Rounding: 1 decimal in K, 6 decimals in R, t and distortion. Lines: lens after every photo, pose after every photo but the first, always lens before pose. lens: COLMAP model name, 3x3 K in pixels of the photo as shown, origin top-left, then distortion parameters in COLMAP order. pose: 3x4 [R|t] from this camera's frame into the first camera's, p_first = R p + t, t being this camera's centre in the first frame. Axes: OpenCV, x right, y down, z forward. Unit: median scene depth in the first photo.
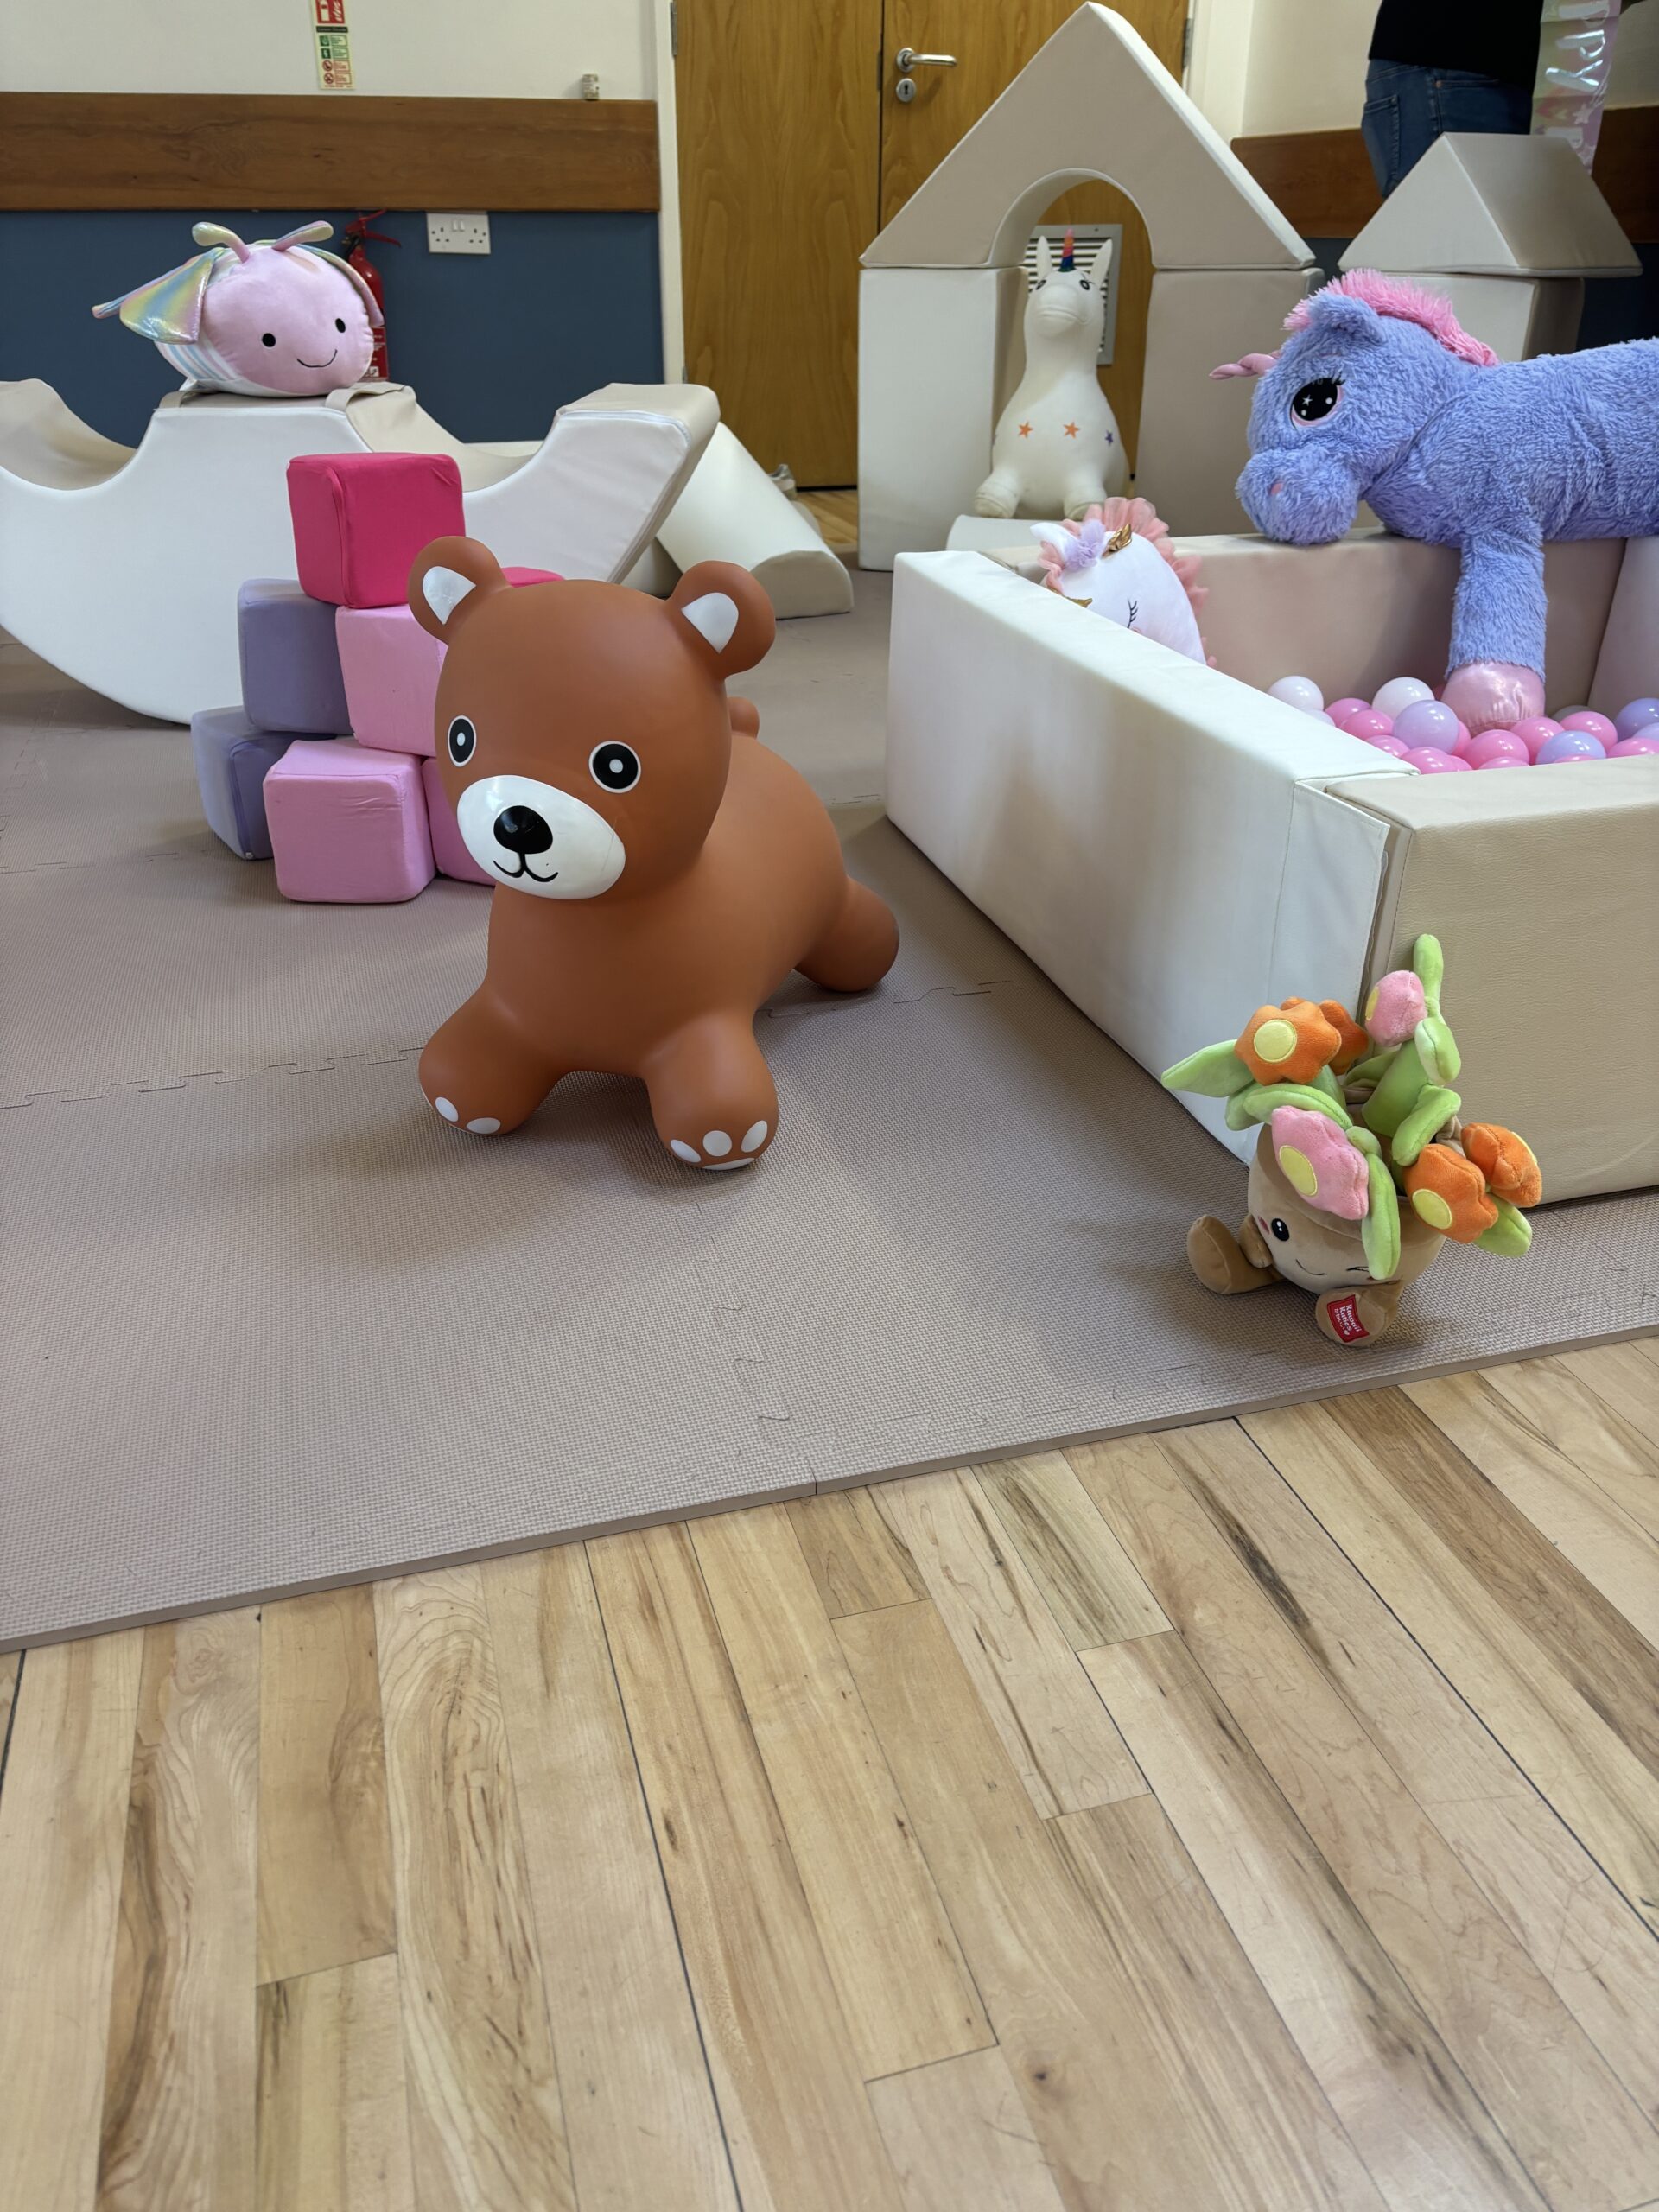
lens RADIAL K [[1657.8, 0, 817.7], [0, 1657.8, 1100.6], [0, 0, 1]] dist [0.066778, -0.081337]
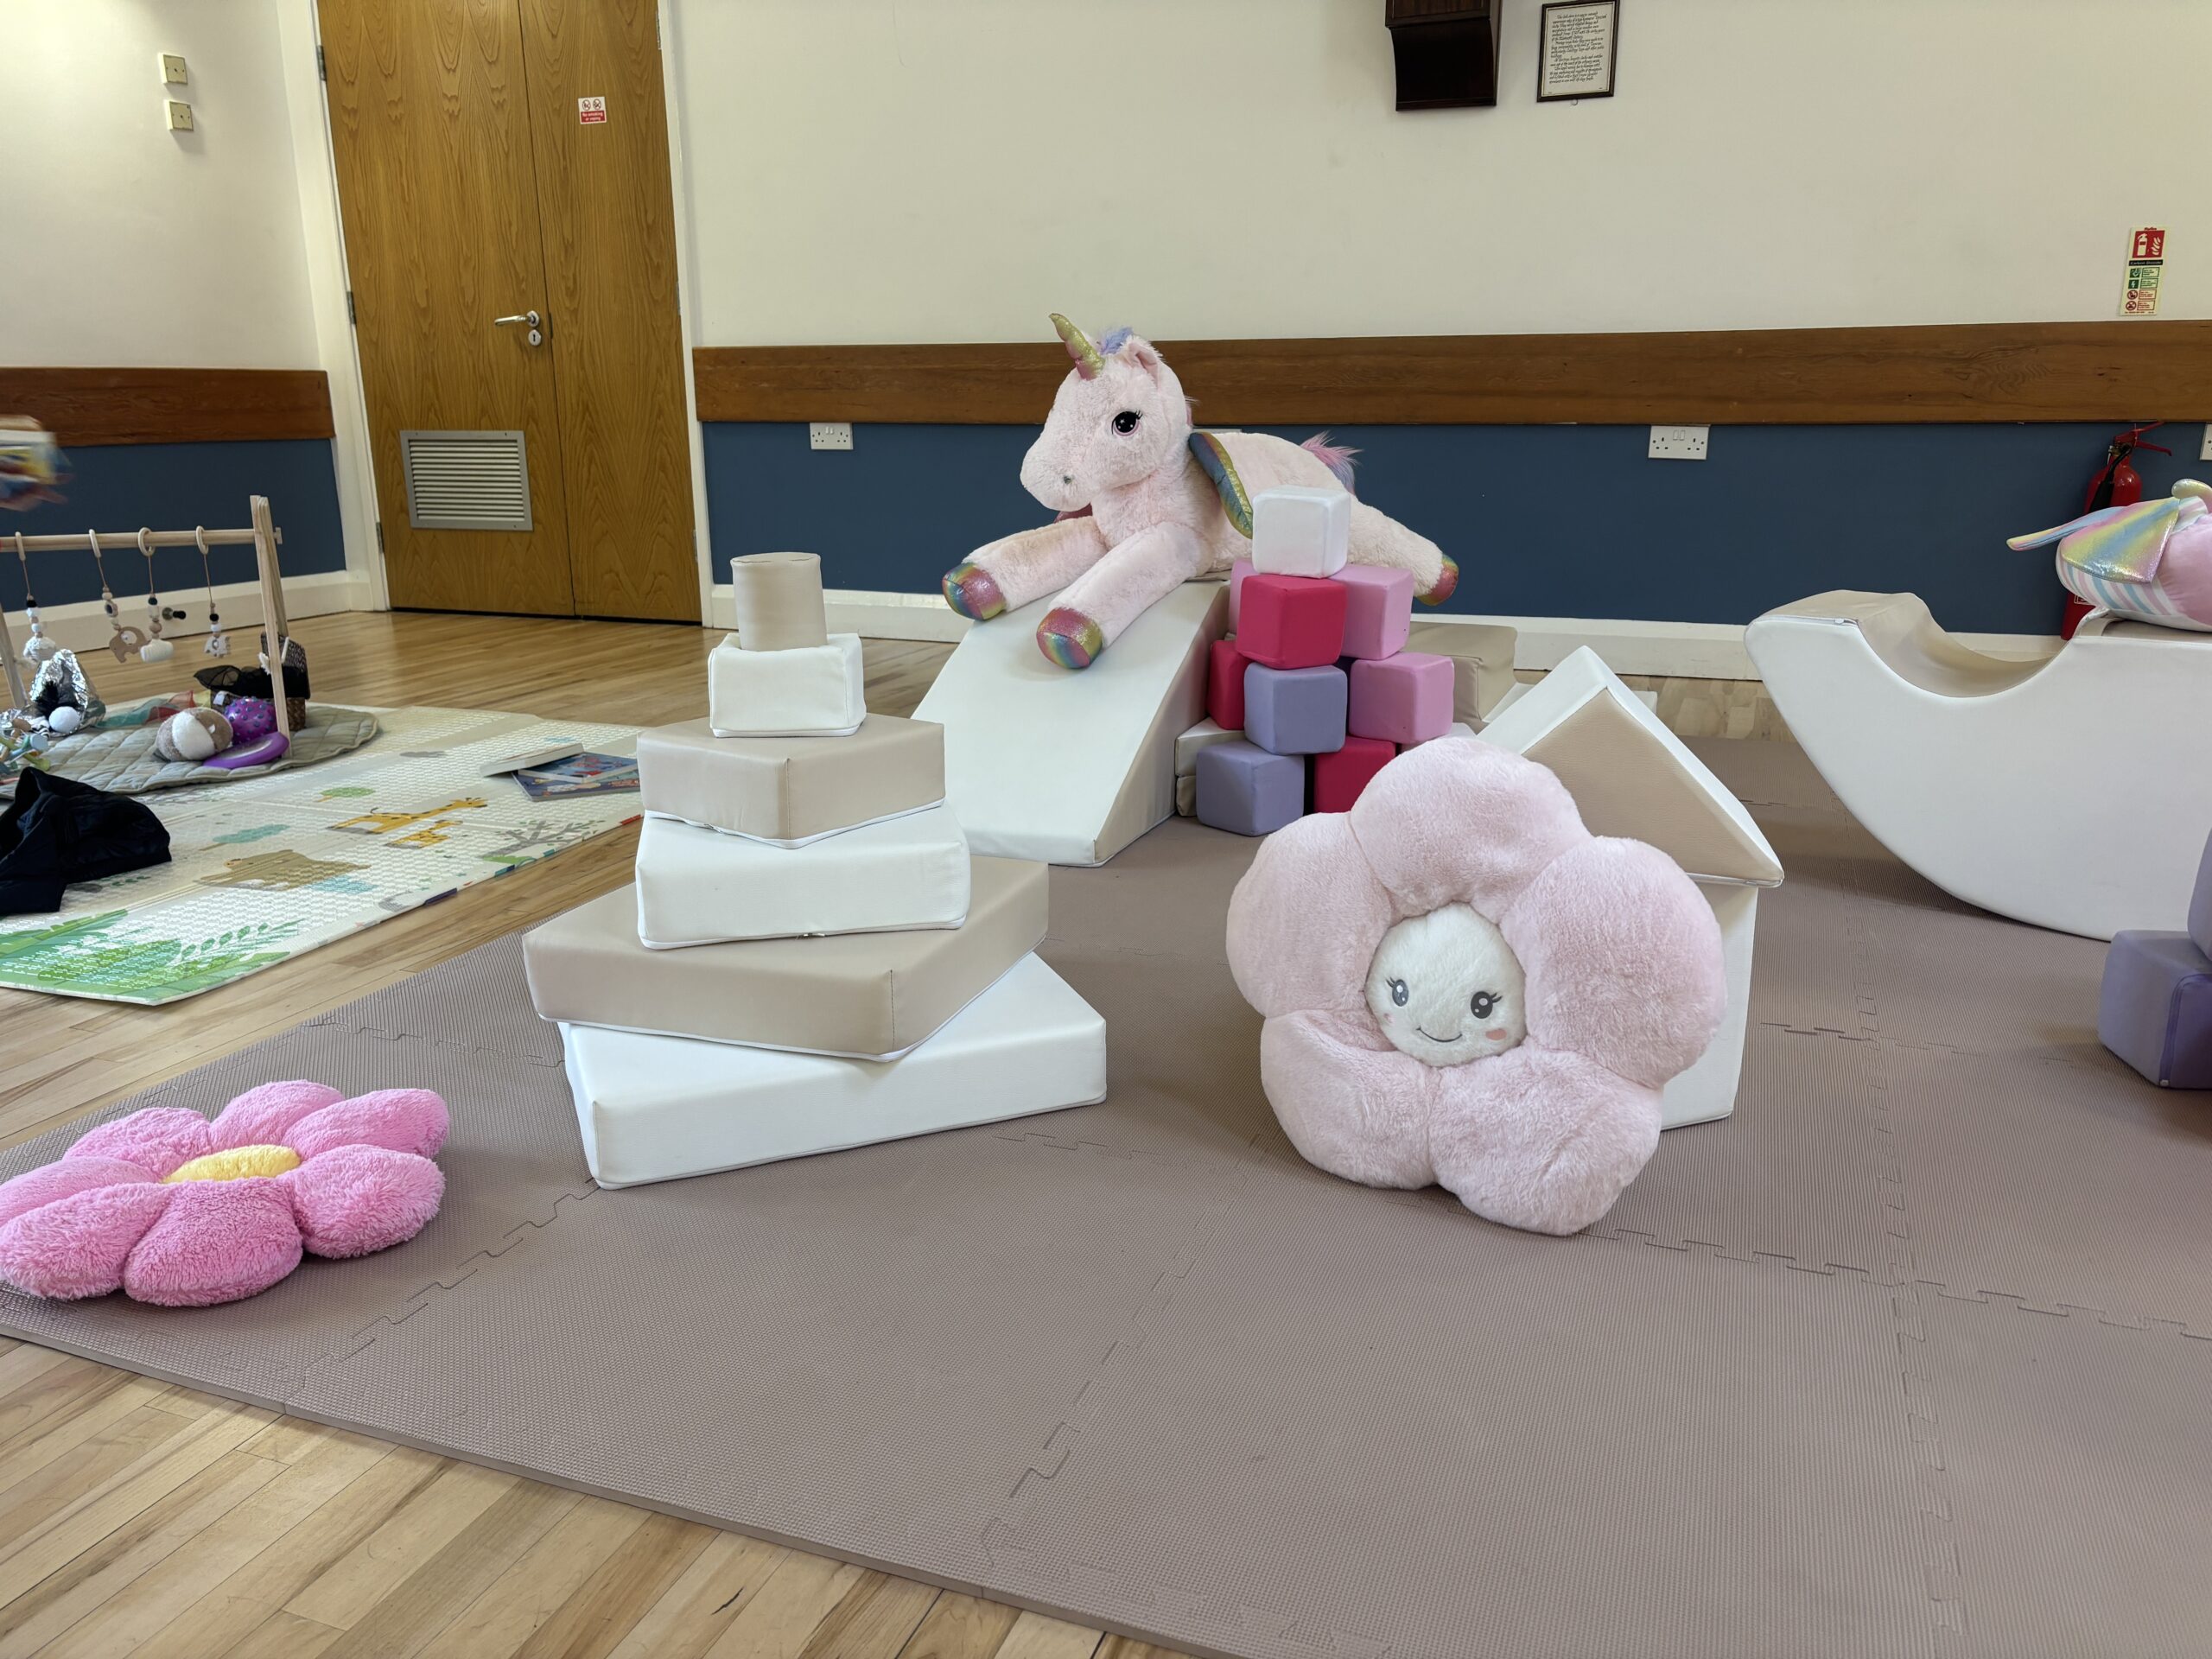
lens RADIAL K [[1644.6, 0, 1102.1], [0, 1644.6, 835.3], [0, 0, 1]] dist [0.066772, -0.070814]
pose [[0.792392, 0.151683, -0.590853, -0.241753], [-0.275375, 0.953229, -0.124594, 0.007716], [0.544319, 0.261433, 0.797100, -0.139284]]
